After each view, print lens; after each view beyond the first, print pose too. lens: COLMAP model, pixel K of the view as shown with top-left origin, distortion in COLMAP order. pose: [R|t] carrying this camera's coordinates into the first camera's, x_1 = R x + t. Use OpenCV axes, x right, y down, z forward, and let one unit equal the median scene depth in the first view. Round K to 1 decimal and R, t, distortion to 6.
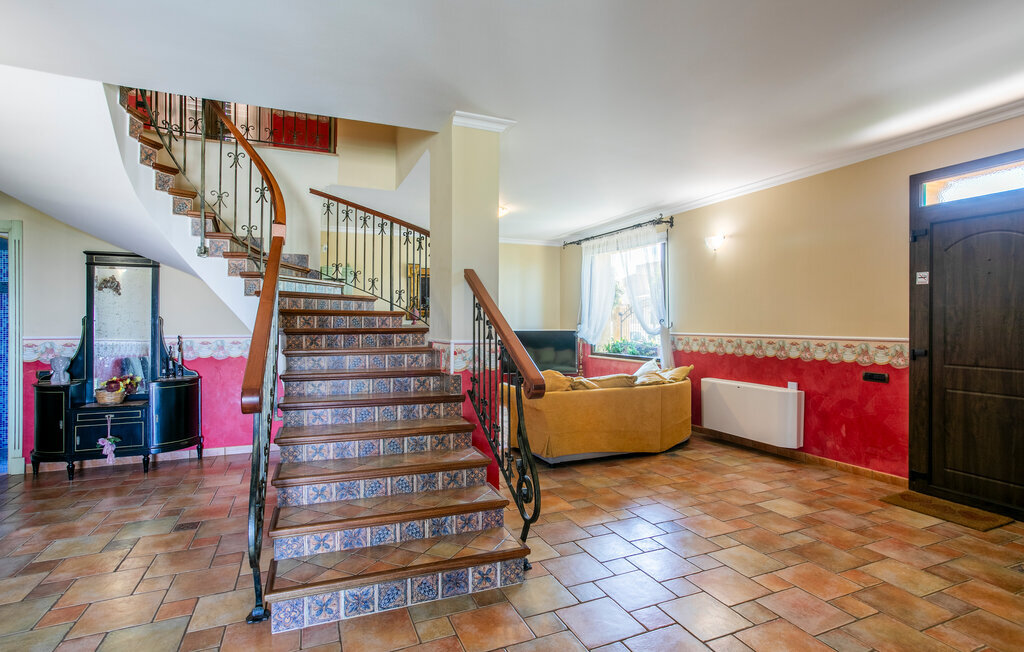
lens RADIAL K [[495.1, 0, 512.0], [0, 495.1, 325.2], [0, 0, 1]] dist [-0.001996, 0.002638]
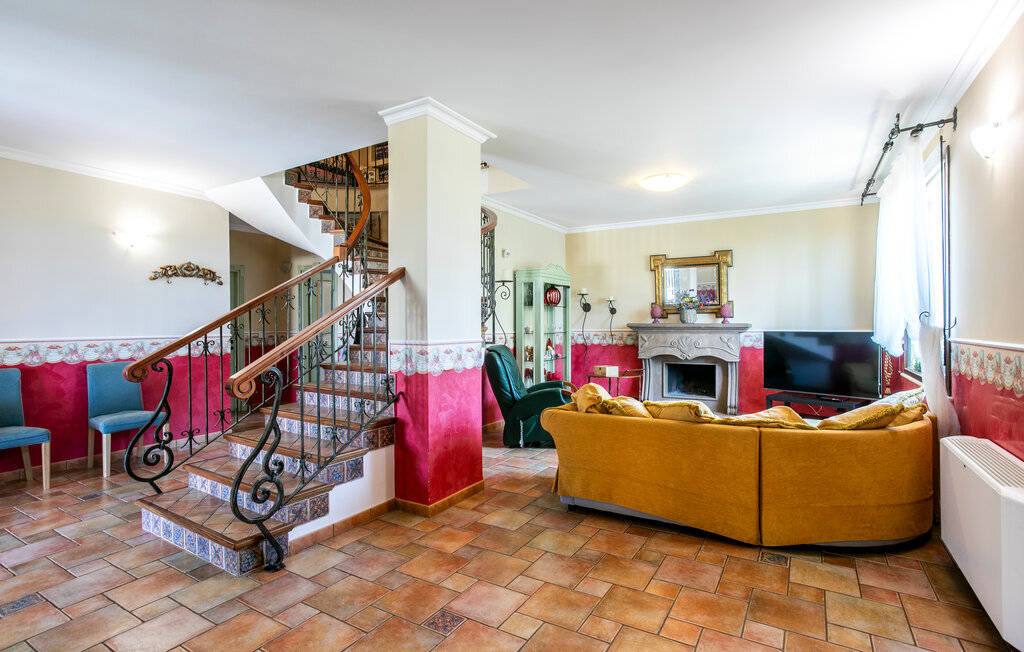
lens RADIAL K [[495.1, 0, 510.9], [0, 495.1, 322.9], [0, 0, 1]] dist [-0.001996, 0.002638]
pose [[0.585075, -0.001125, -0.810978, 0.724929], [0.001706, 0.999999, -0.000156, -0.002578], [0.810977, -0.001292, 0.585076, 0.527803]]
